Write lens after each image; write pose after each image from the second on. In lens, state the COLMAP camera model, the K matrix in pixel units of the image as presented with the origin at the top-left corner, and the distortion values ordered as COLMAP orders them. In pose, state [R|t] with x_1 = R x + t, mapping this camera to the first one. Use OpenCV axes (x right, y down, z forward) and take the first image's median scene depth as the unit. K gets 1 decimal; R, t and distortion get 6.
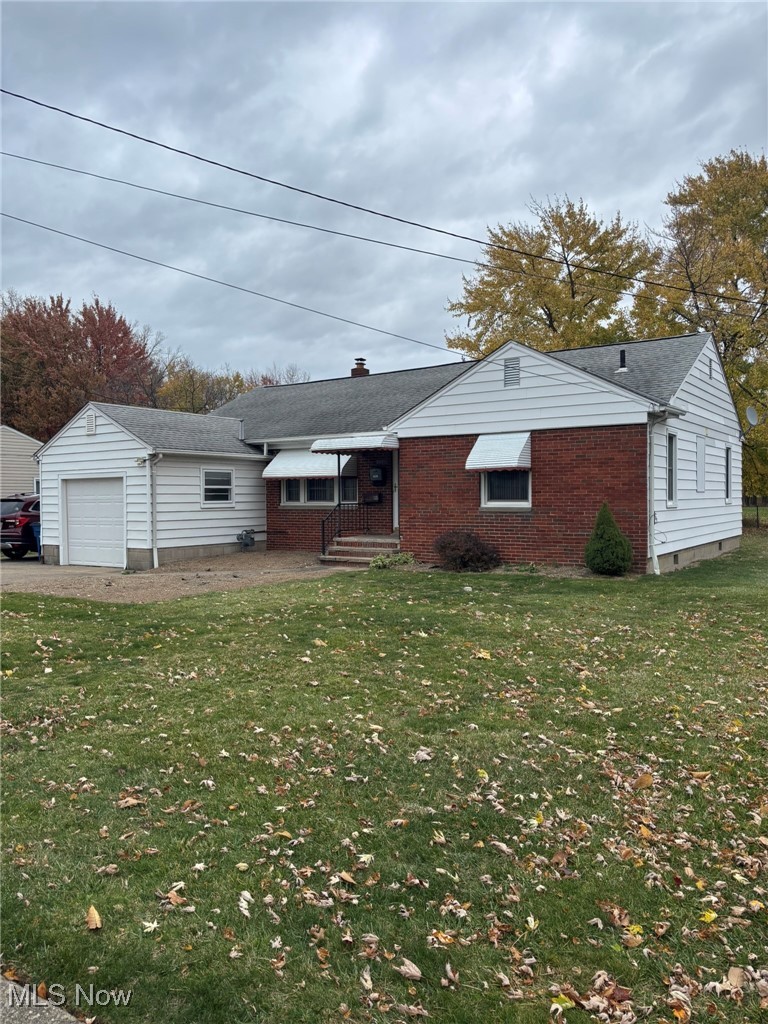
lens RADIAL K [[784.1, 0, 380.6], [0, 784.1, 516.0], [0, 0, 1]] dist [-0.000597, 0.020624]
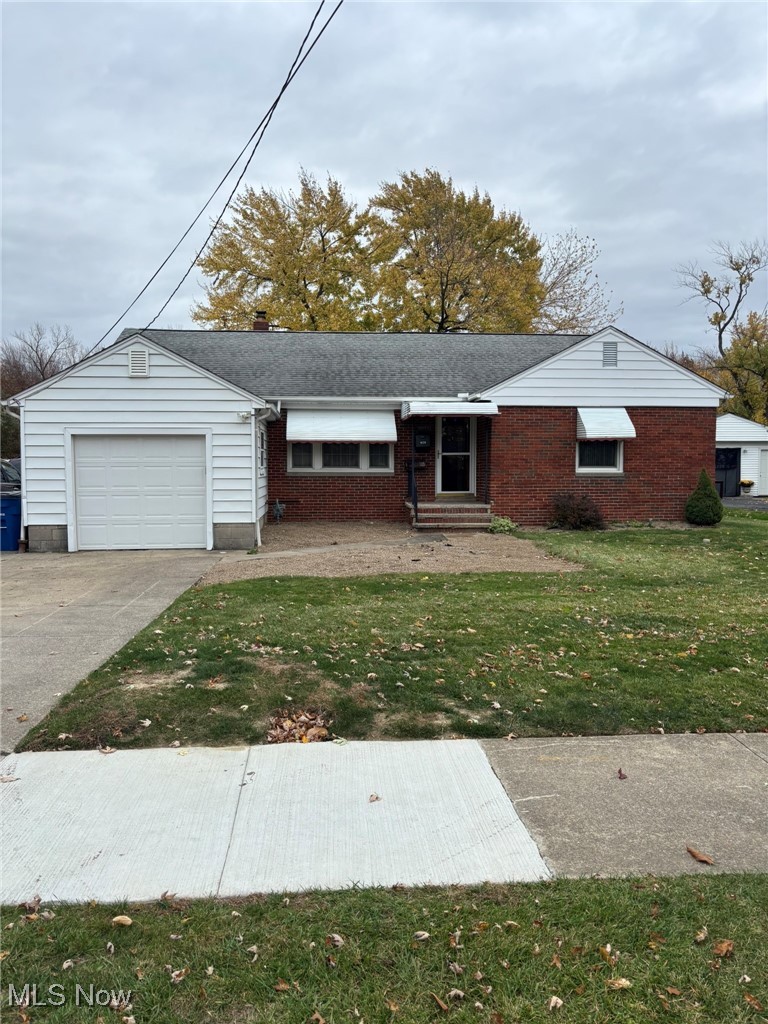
lens RADIAL K [[784.1, 0, 381.7], [0, 784.1, 507.7], [0, 0, 1]] dist [-0.000597, 0.020624]
pose [[0.778046, -0.024972, 0.627711, -0.695073], [0.009679, 0.999568, 0.027769, 0.004360], [-0.628133, -0.015530, 0.777951, 0.268020]]
